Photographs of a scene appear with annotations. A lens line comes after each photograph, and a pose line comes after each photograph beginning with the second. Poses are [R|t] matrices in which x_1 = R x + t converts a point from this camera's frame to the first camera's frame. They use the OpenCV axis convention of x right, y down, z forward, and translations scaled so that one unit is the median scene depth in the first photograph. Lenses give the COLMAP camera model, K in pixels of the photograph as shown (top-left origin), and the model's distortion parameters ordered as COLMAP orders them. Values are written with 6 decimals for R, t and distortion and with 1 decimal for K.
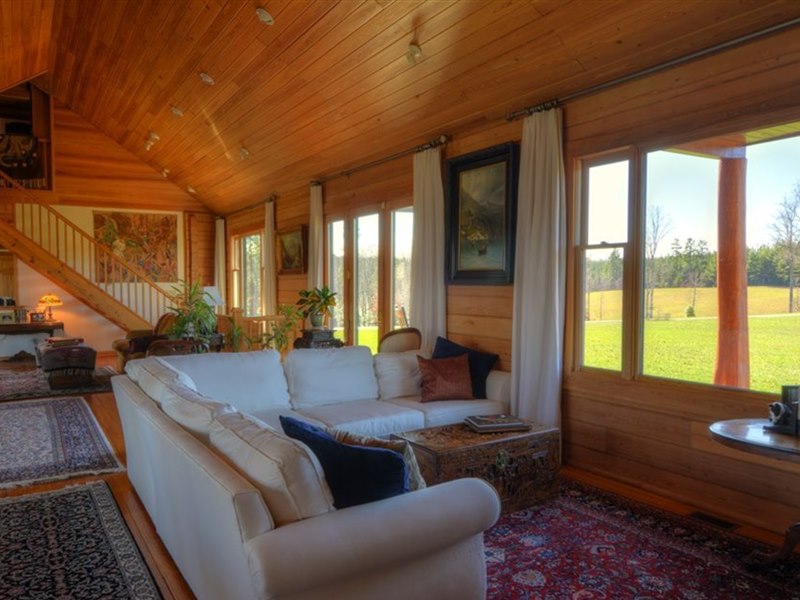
lens RADIAL K [[582.6, 0, 400.0], [0, 582.6, 300.0], [0, 0, 1]] dist [0.003668, 0.001235]
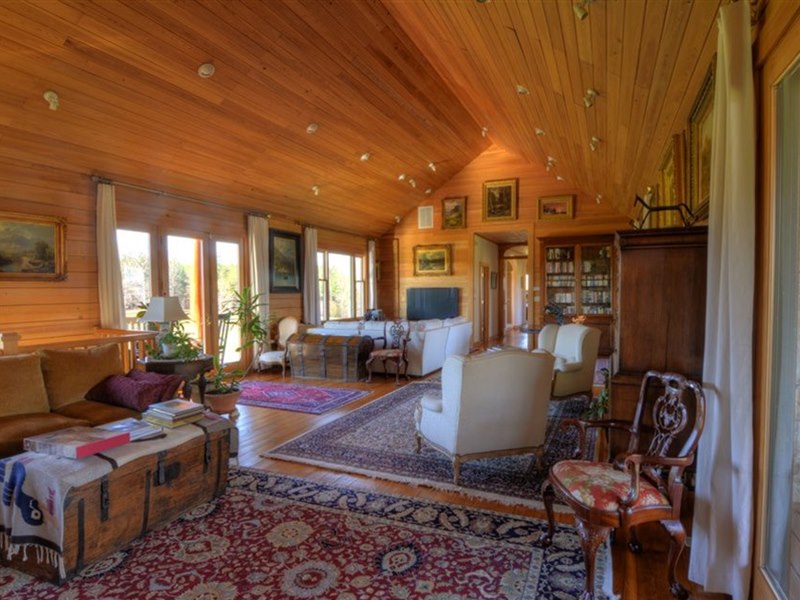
lens RADIAL K [[468.2, 0, 400.0], [0, 468.2, 300.0], [0, 0, 1]] dist [0.000457, -0.000671]
pose [[-0.574787, -0.006998, 0.818273, -0.162874], [0.033501, 0.998924, 0.032075, -0.004604], [-0.817617, 0.045850, -0.573934, 0.177657]]
